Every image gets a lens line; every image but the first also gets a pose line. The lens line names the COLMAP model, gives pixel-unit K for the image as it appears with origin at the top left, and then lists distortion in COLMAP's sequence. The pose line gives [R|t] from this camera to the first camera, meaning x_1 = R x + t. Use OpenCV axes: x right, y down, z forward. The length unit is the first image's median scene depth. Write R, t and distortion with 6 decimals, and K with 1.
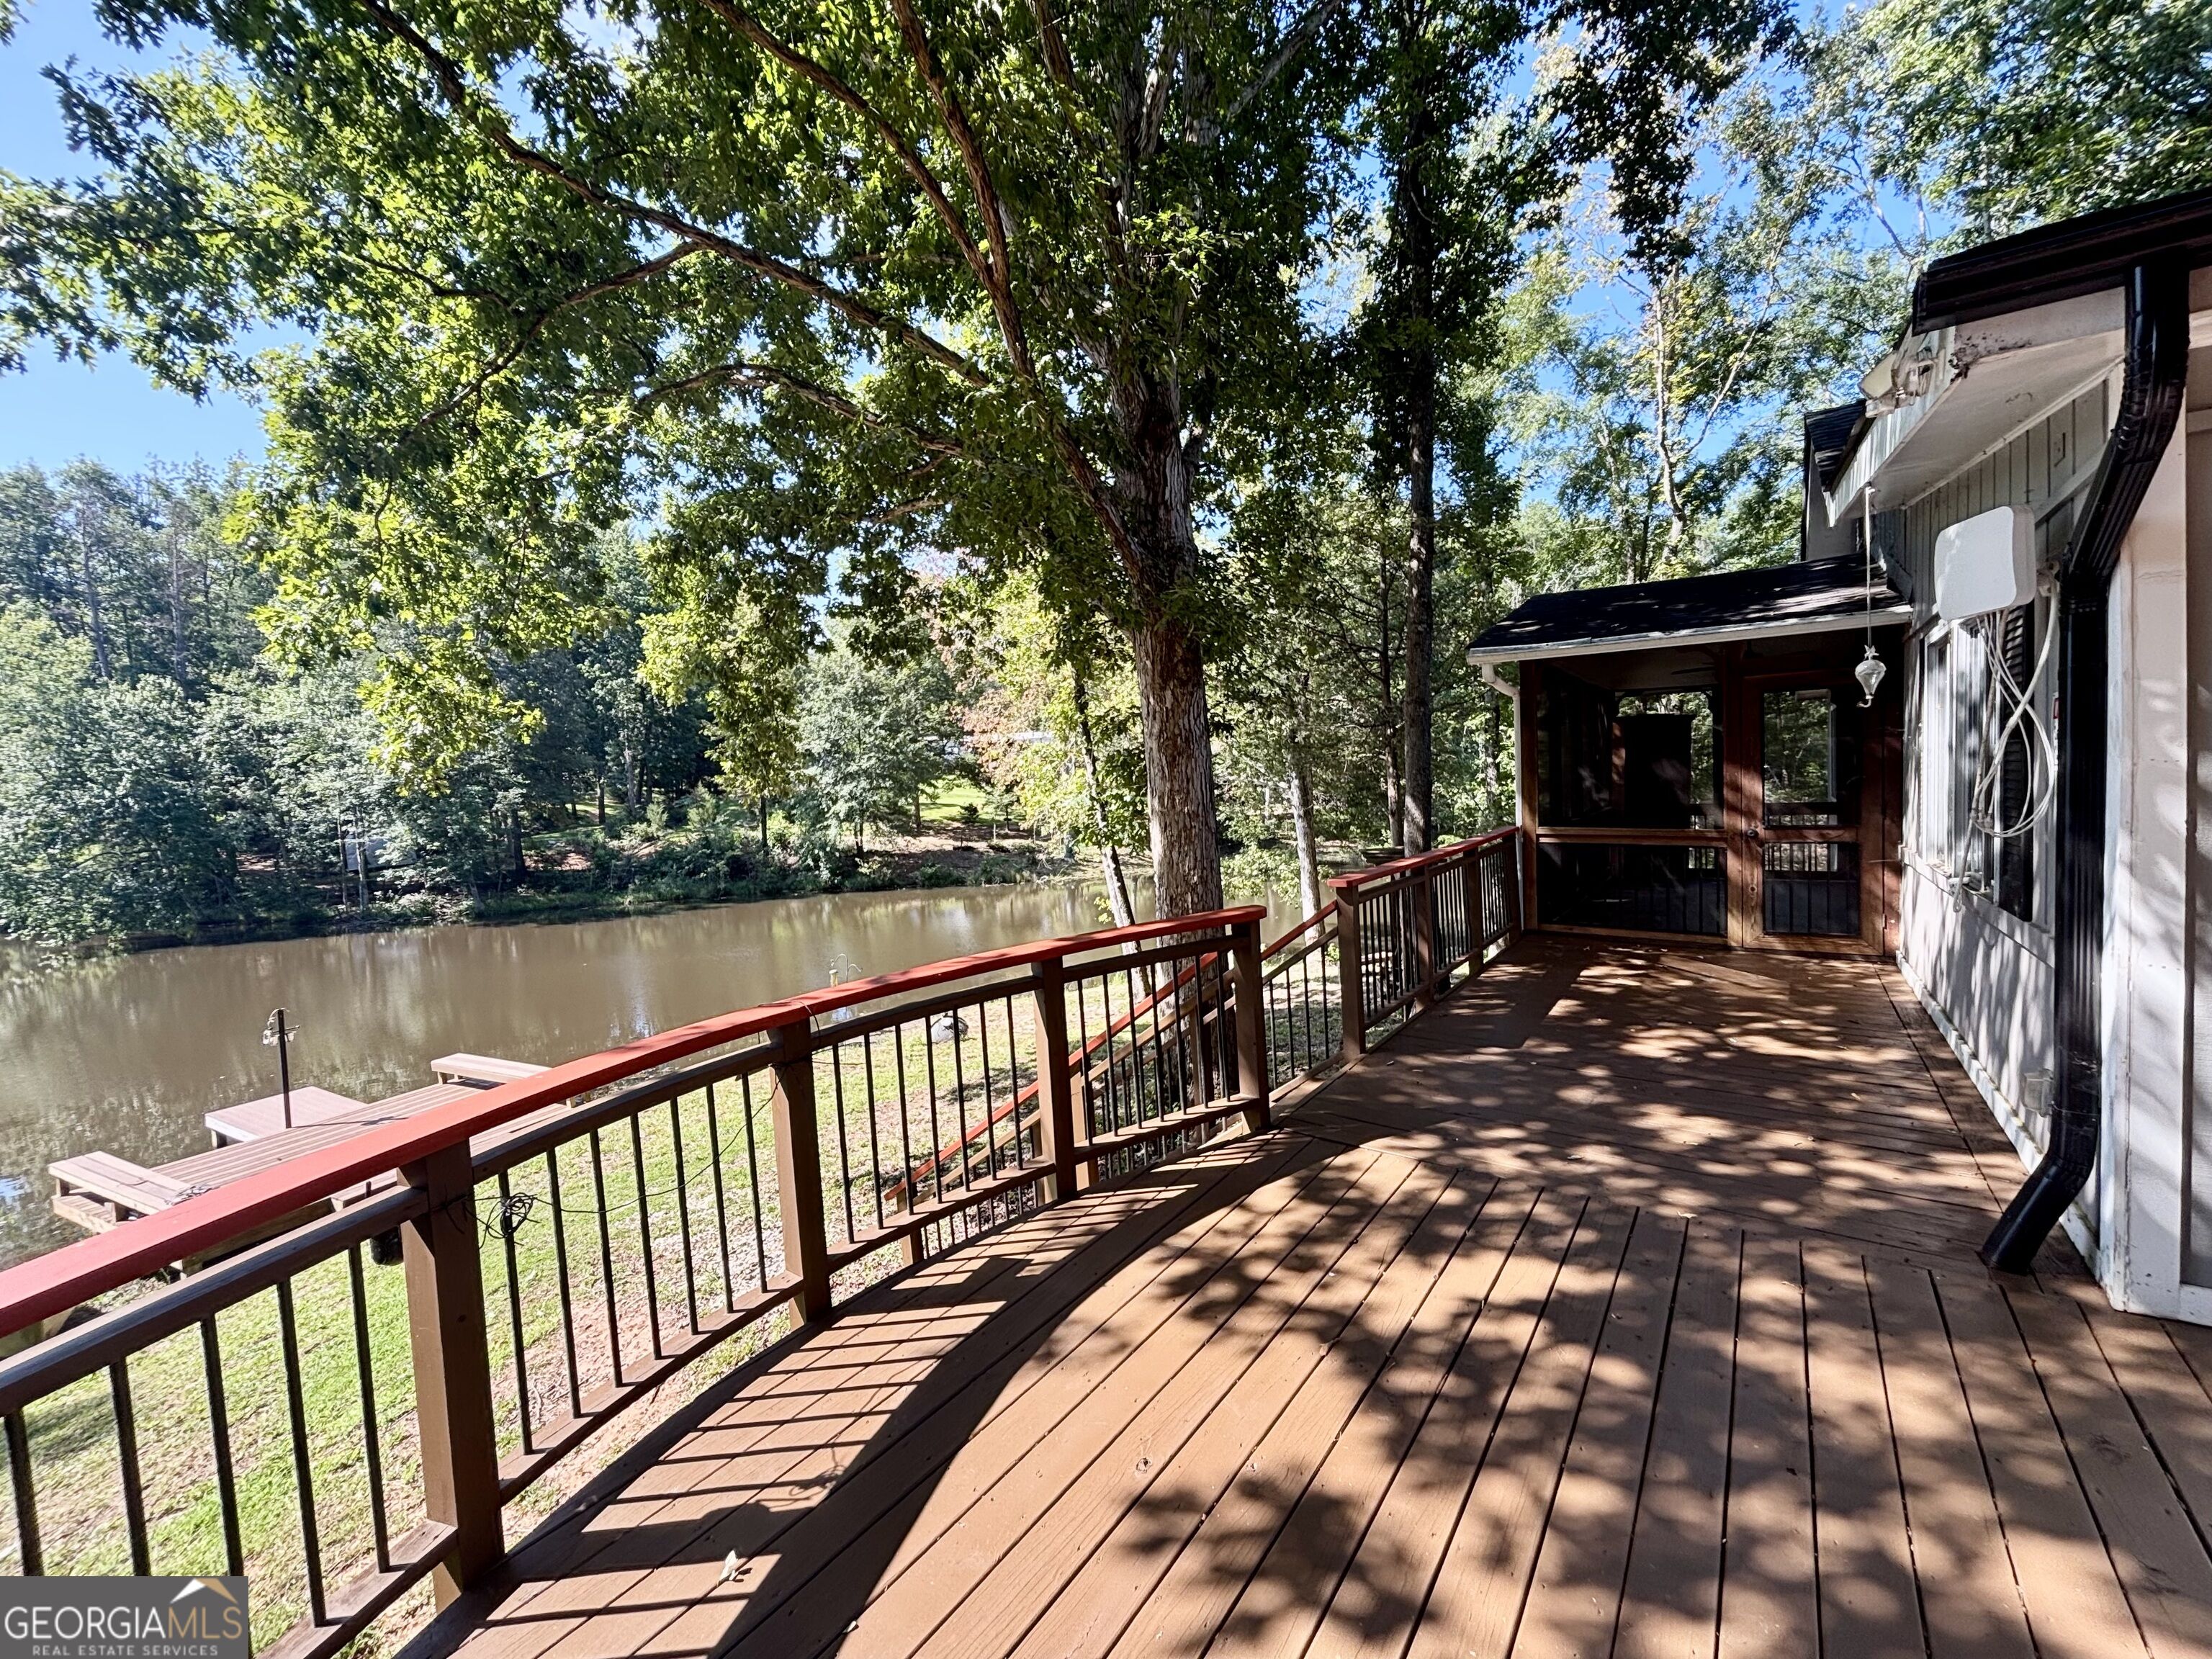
lens RADIAL K [[893.9, 0, 1106.0], [0, 893.9, 829.5], [0, 0, 1]] dist [-0.004431, -0.000455]
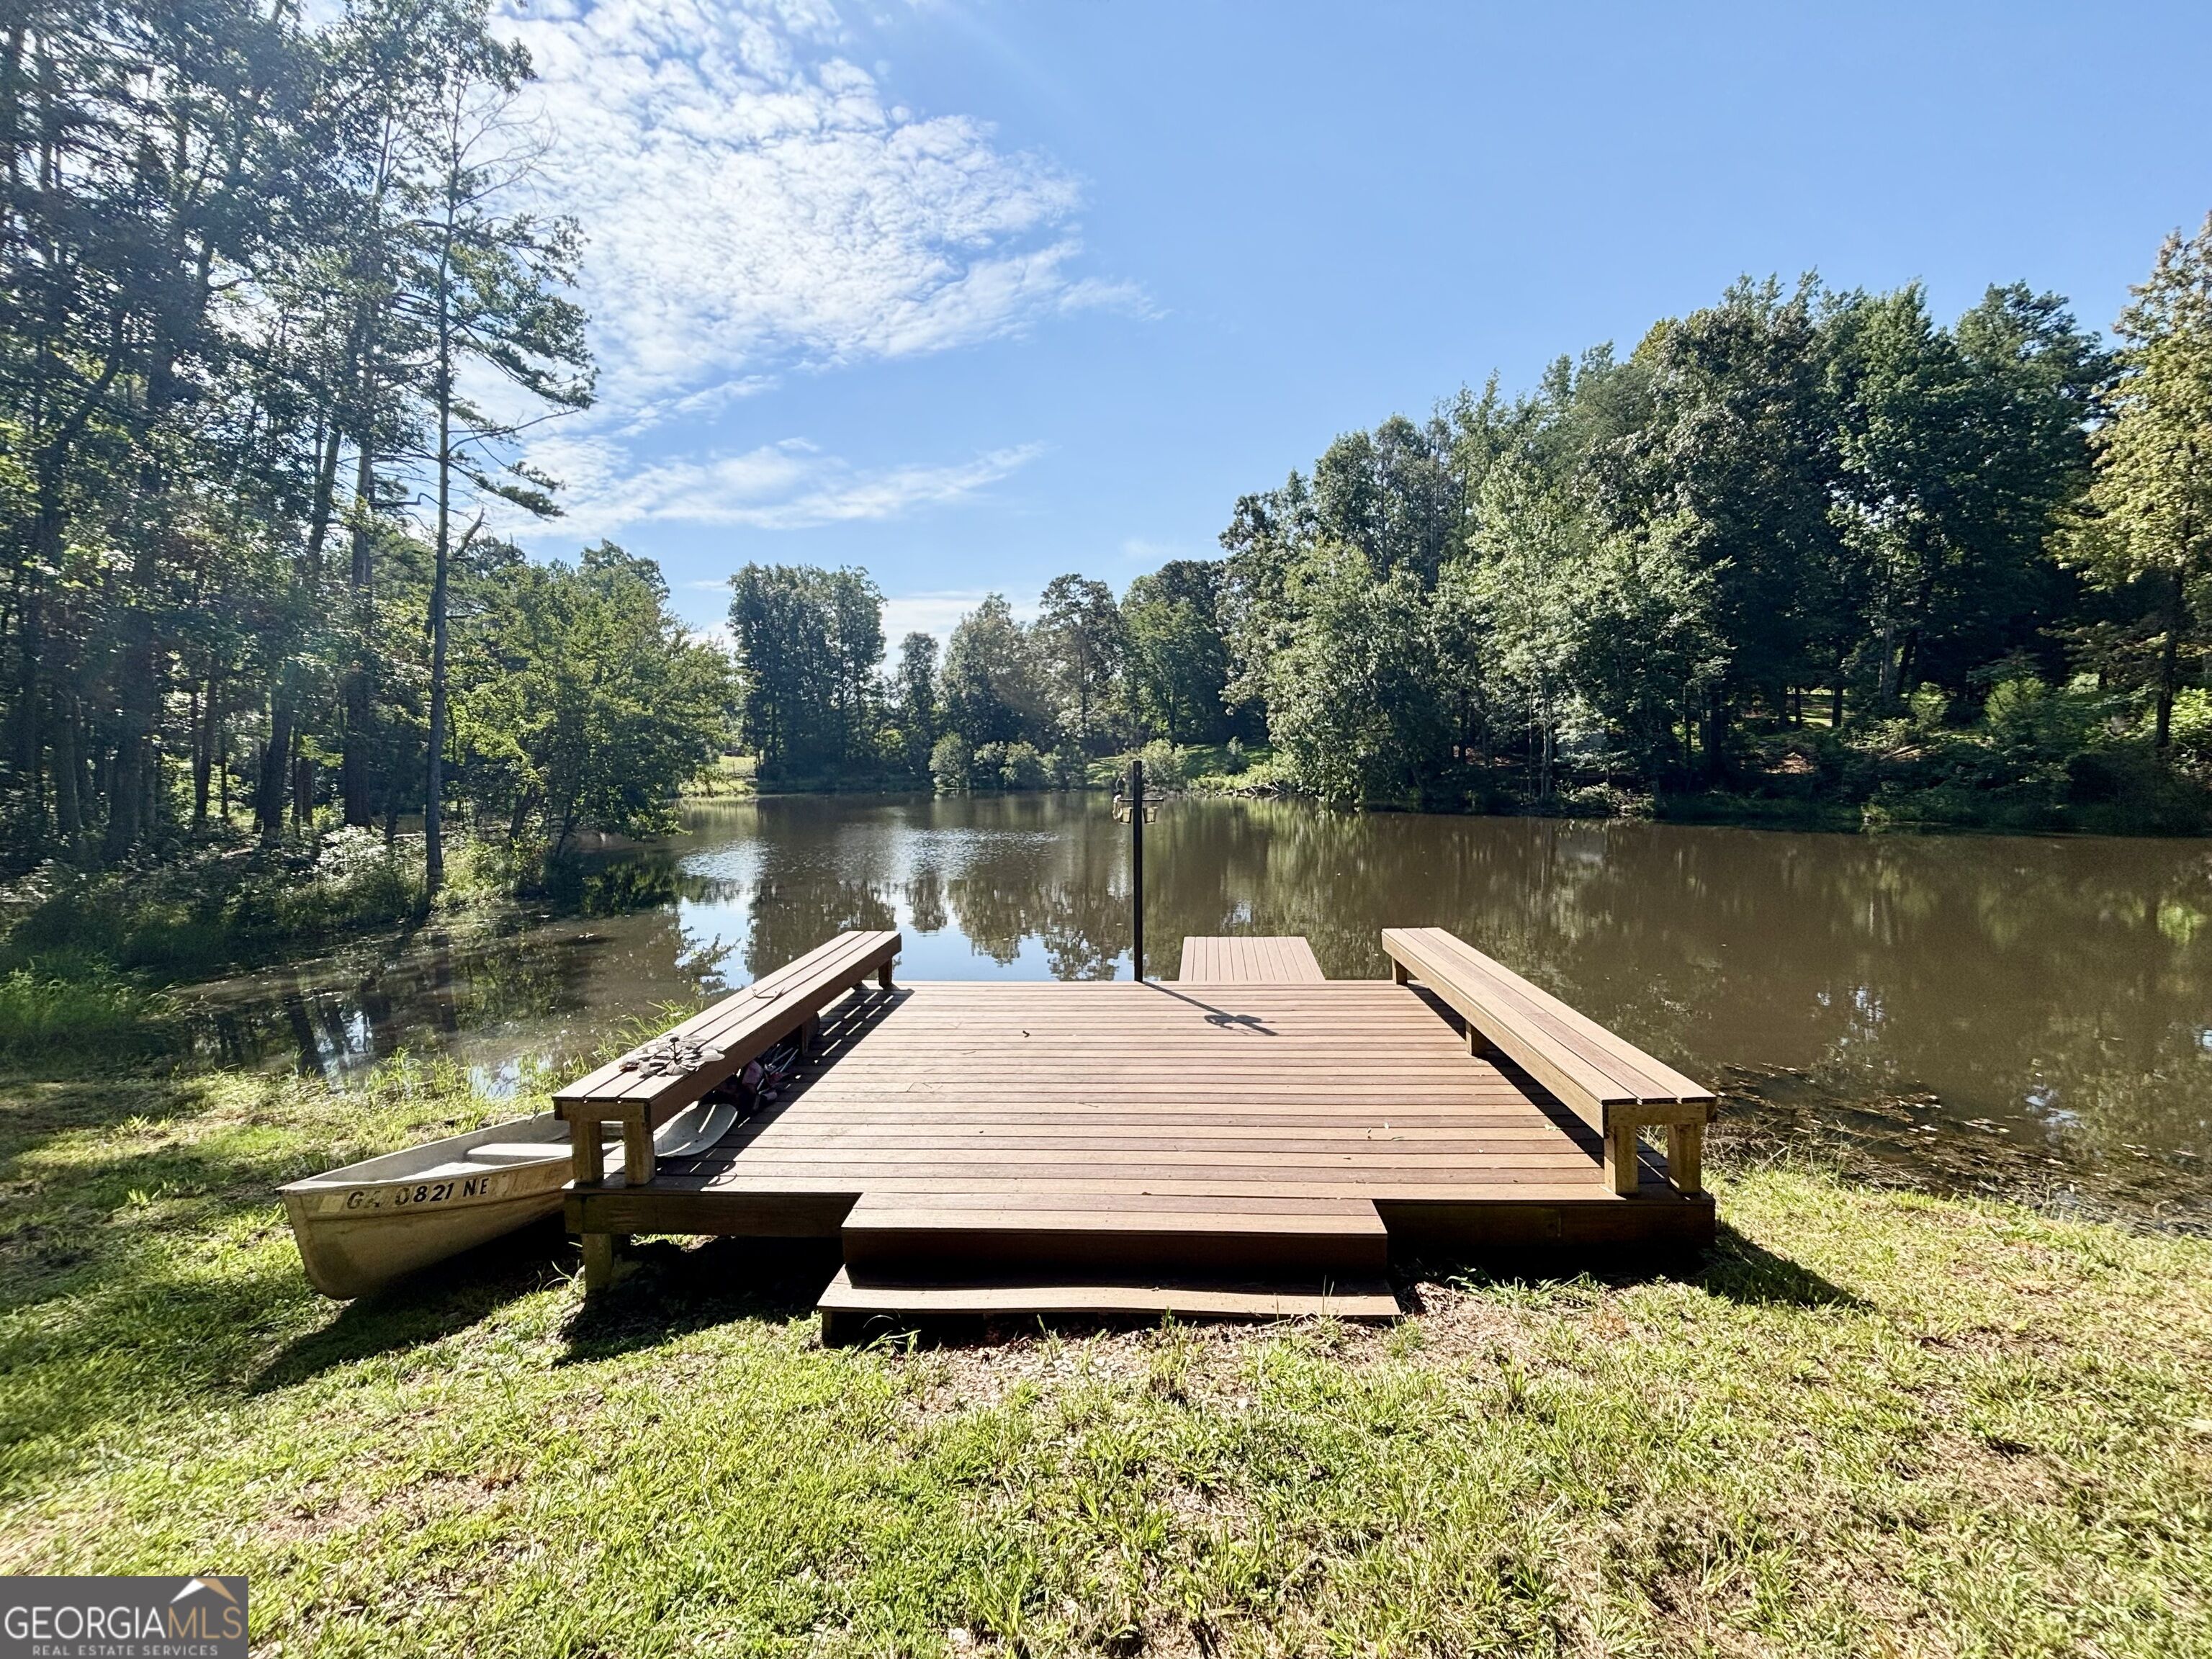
lens RADIAL K [[893.9, 0, 1106.0], [0, 893.9, 829.5], [0, 0, 1]] dist [-0.004431, -0.000455]
pose [[0.365567, 0.104358, -0.924916, -0.131830], [-0.046165, 0.994505, 0.093963, 0.056901], [0.929639, 0.008349, 0.368376, 0.230688]]
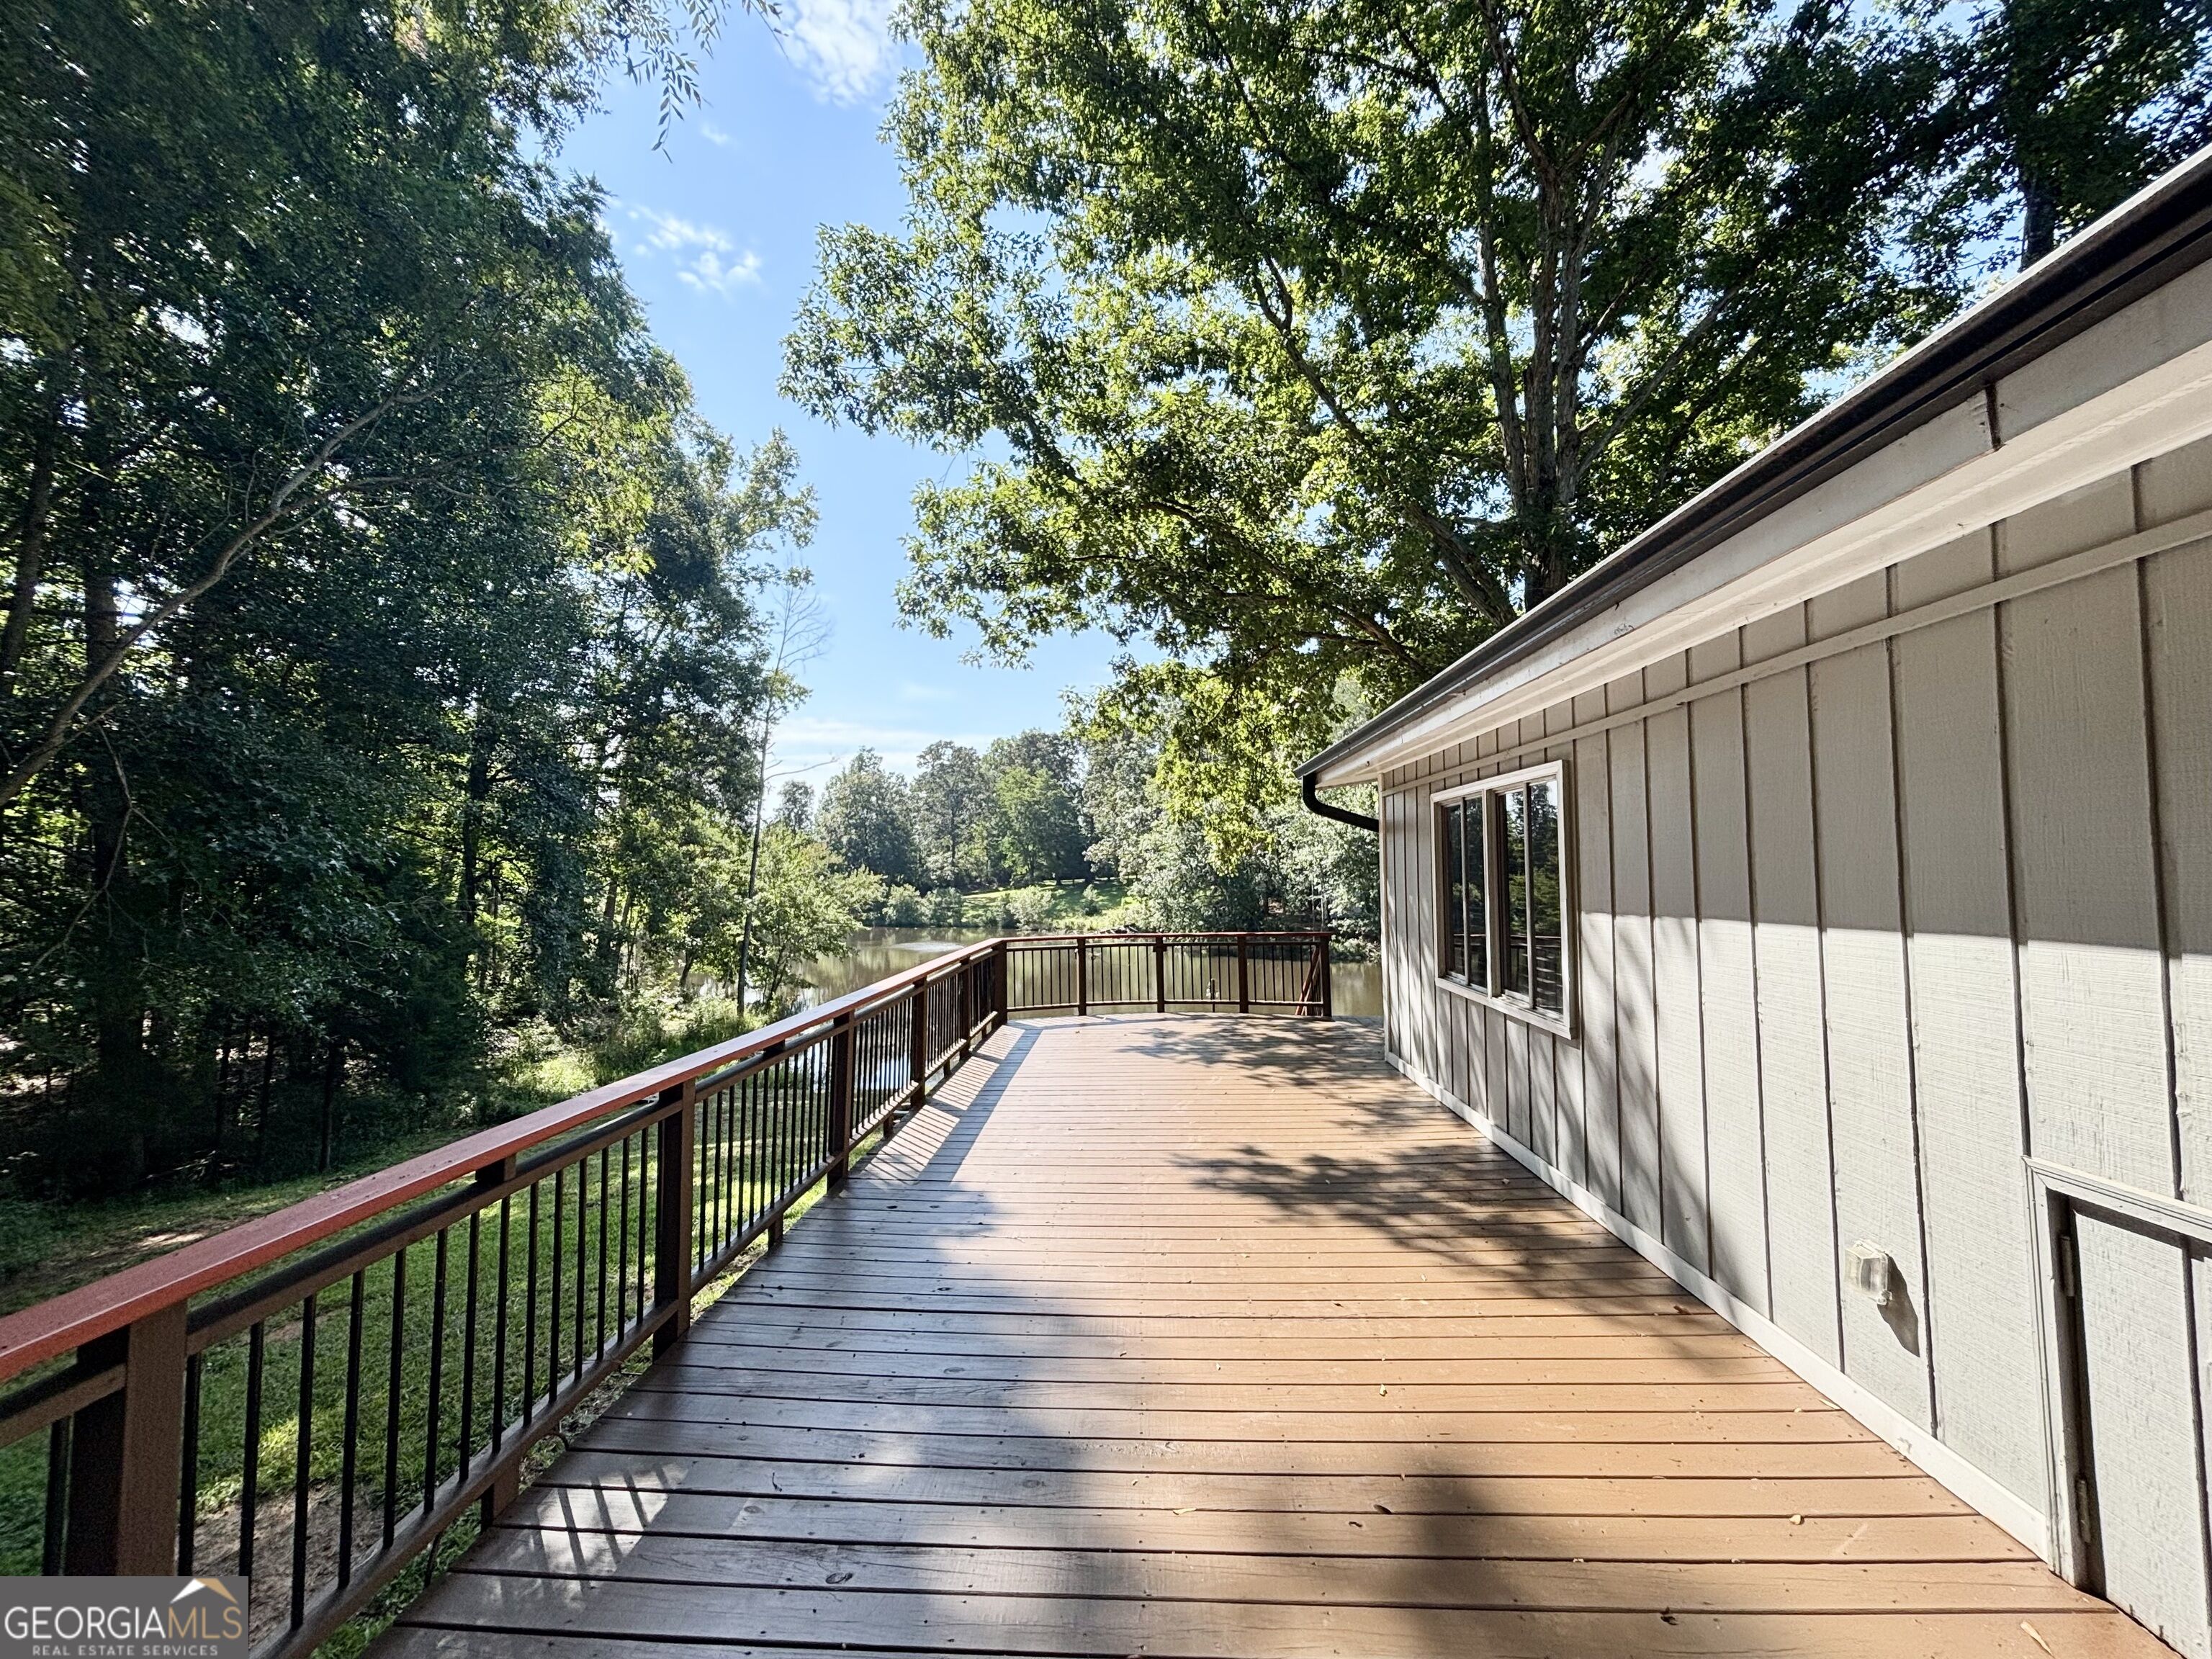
lens RADIAL K [[893.9, 0, 1106.0], [0, 893.9, 829.5], [0, 0, 1]] dist [-0.004431, -0.000455]
pose [[0.553727, -0.009597, -0.832643, 0.155125], [-0.057074, 0.997145, -0.049448, -0.005370], [0.830740, 0.074903, 0.551598, -0.078883]]
